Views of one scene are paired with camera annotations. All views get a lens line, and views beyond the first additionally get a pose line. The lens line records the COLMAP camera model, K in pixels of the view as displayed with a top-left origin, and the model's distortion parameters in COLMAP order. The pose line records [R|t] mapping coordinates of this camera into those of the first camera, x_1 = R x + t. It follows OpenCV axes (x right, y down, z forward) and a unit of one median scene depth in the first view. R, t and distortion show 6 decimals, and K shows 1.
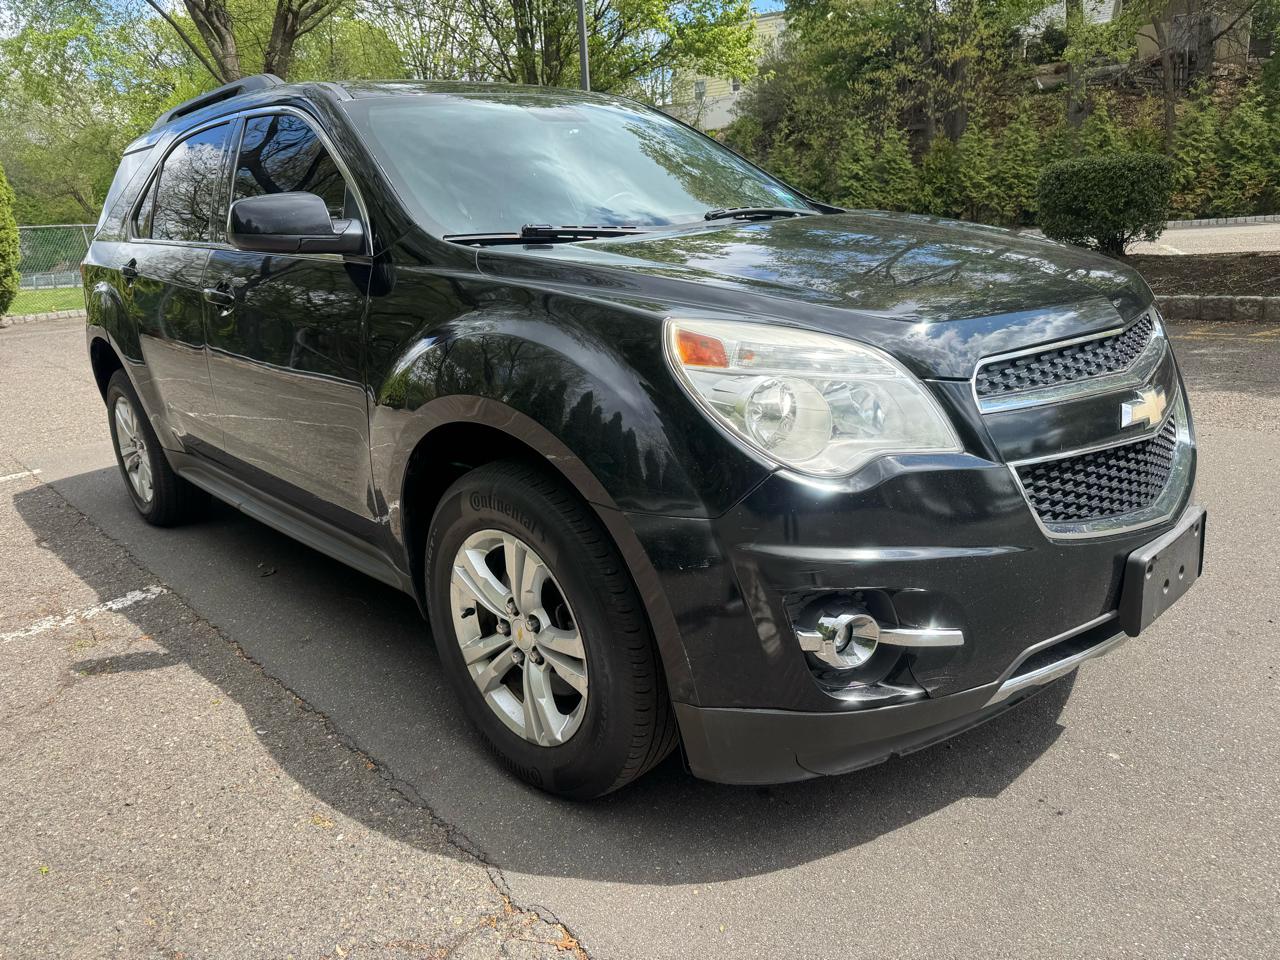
lens RADIAL K [[868.9, 0, 640.3], [0, 868.9, 461.6], [0, 0, 1]] dist [-0.000729, 0.001618]
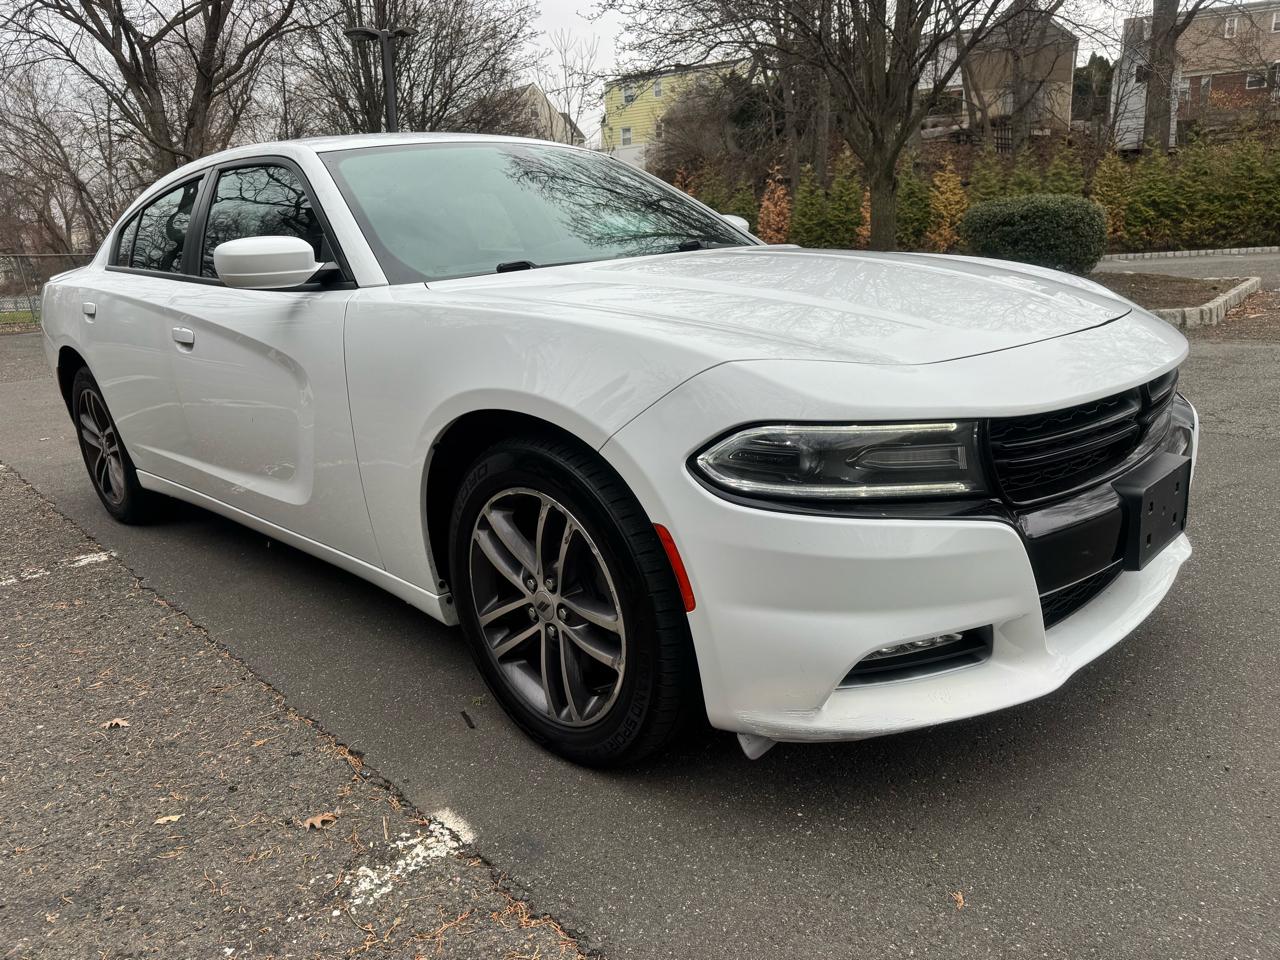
lens RADIAL K [[882.8, 0, 640.0], [0, 882.8, 480.0], [0, 0, 1]] dist [0.001627, 0.007109]
pose [[0.999912, 0.011069, 0.007263, 0.190551], [-0.010925, 0.999748, -0.019597, 0.049151], [-0.007478, 0.019516, 0.999782, -0.201990]]
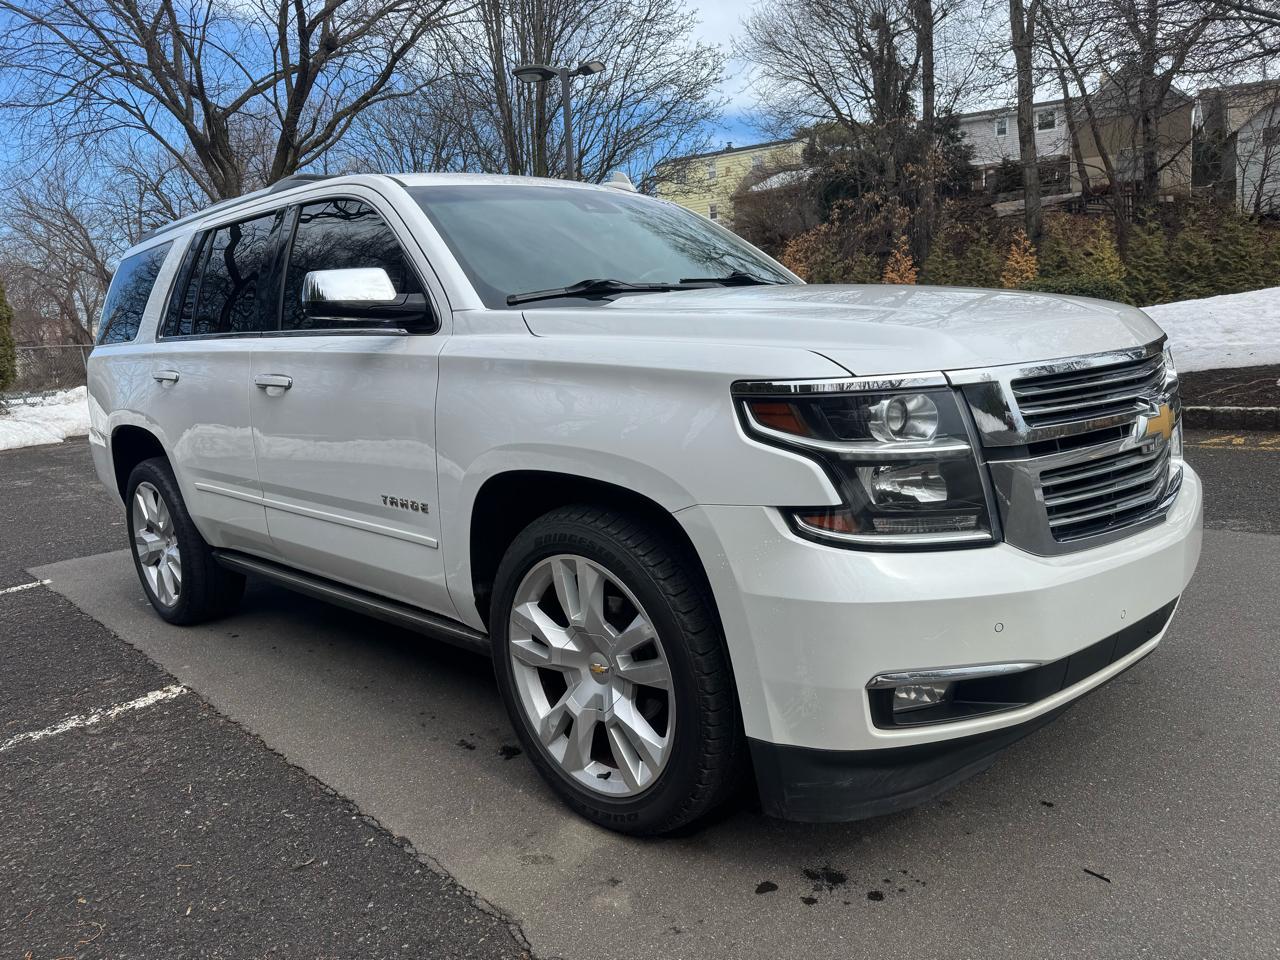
lens RADIAL K [[861.9, 0, 640.0], [0, 861.9, 480.0], [0, 0, 1]] dist [0.010549, -0.002782]
pose [[0.999786, -0.007766, 0.019148, -0.002087], [0.009753, 0.994323, -0.105955, 0.001751], [-0.018217, 0.106119, 0.994187, -0.011186]]
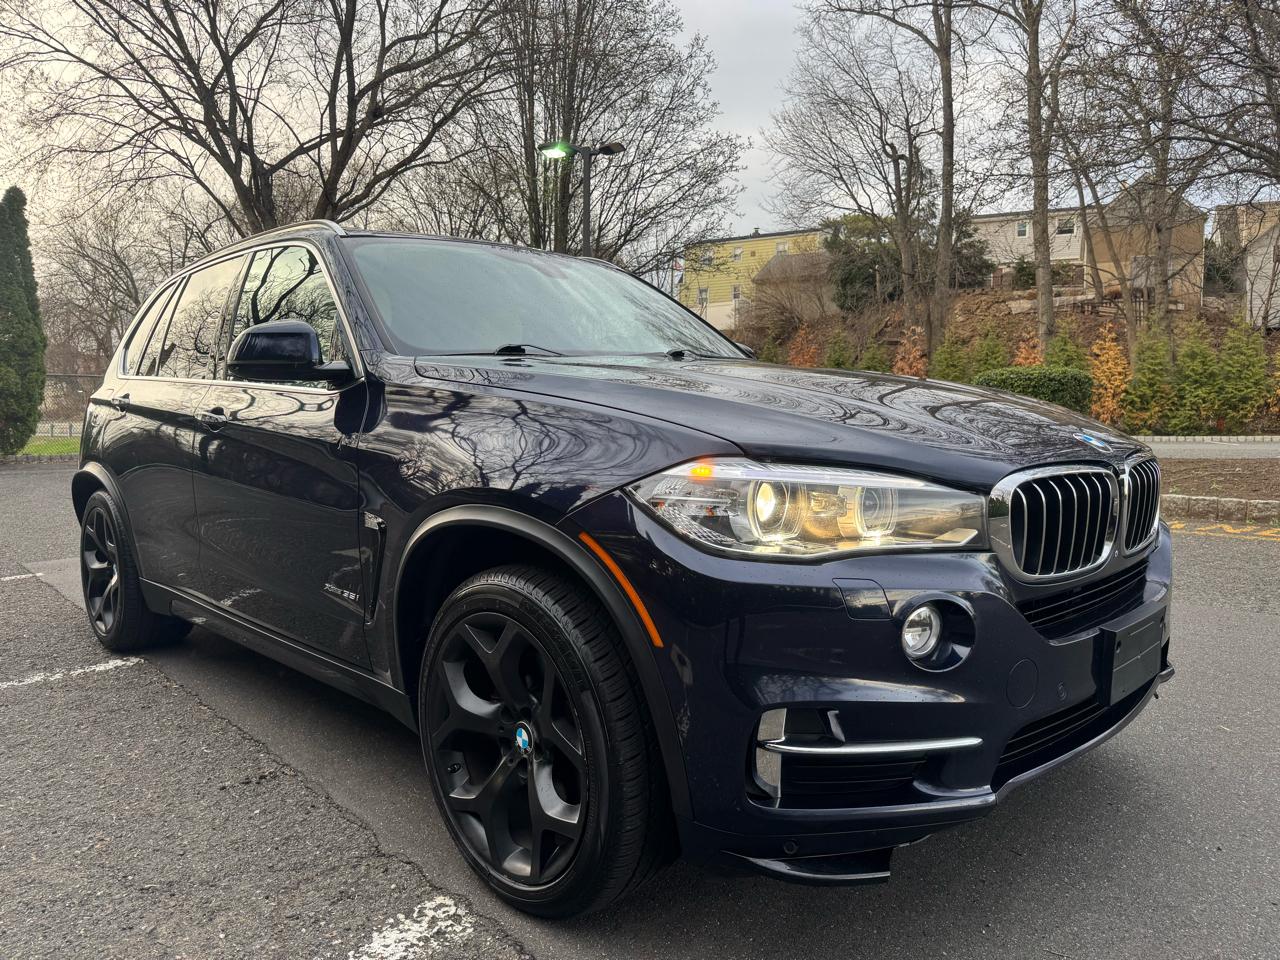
lens RADIAL K [[858.9, 0, 641.9], [0, 858.9, 486.1], [0, 0, 1]] dist [0.045202, -0.043557]
pose [[0.998112, 0.061414, 0.000914, 0.015813], [-0.060237, 0.981674, -0.180795, 0.012890], [-0.012001, 0.180398, 0.983520, -0.029034]]
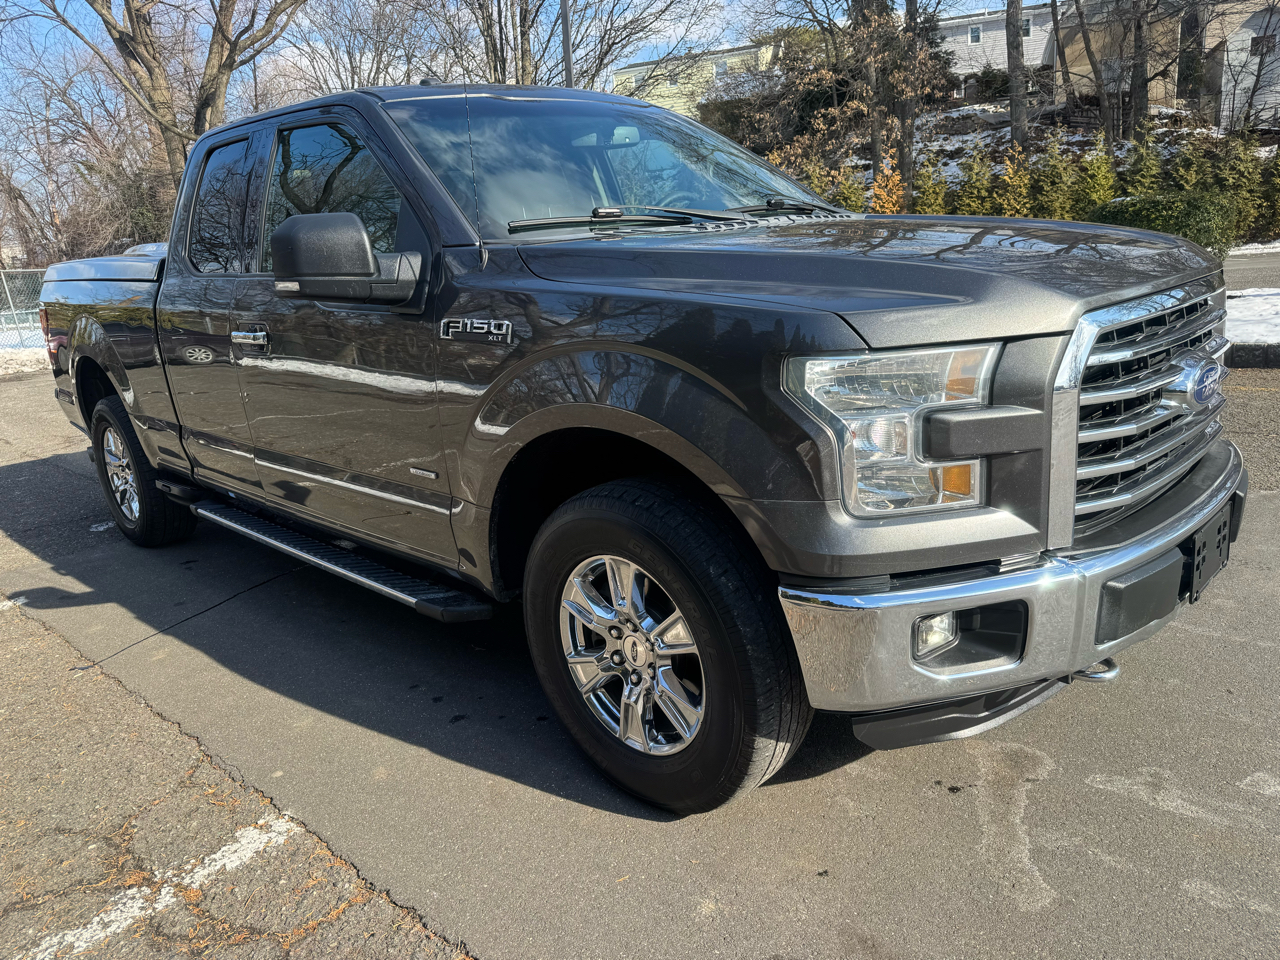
lens RADIAL K [[867.1, 0, 641.0], [0, 867.1, 476.4], [0, 0, 1]] dist [-0.001195, 0.000727]
pose [[0.996380, -0.028034, 0.080260, -0.046211], [0.029782, 0.999343, -0.020671, -0.015479], [-0.079628, 0.022987, 0.996560, 0.041271]]
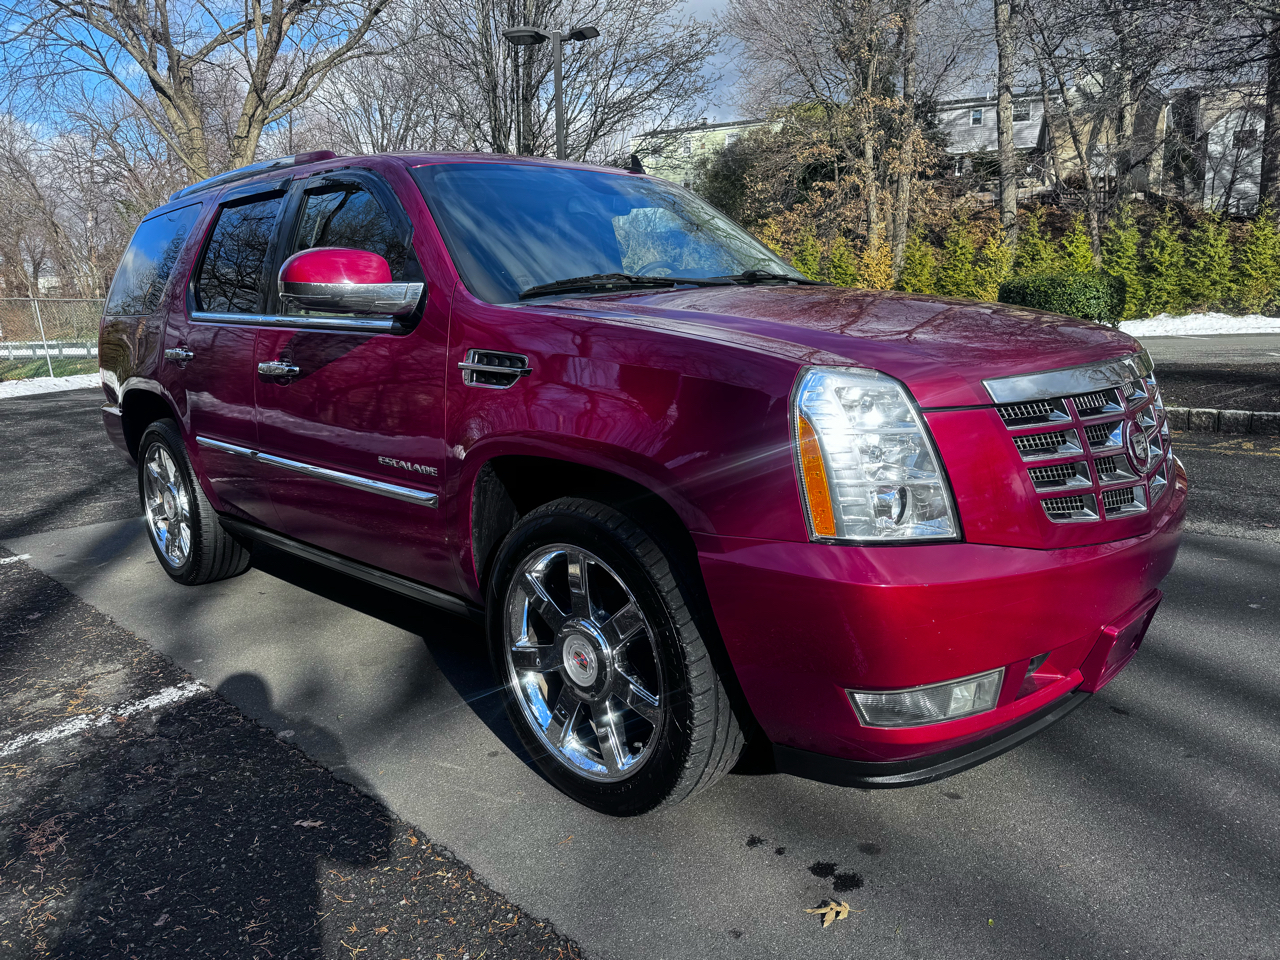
lens RADIAL K [[864.1, 0, 637.3], [0, 864.1, 477.5], [0, 0, 1]] dist [0.004109, 0.000288]
pose [[0.997679, 0.022512, 0.064259, -0.018556], [-0.017246, 0.996536, -0.081356, -0.002264], [-0.065868, 0.080059, 0.994611, -0.001935]]
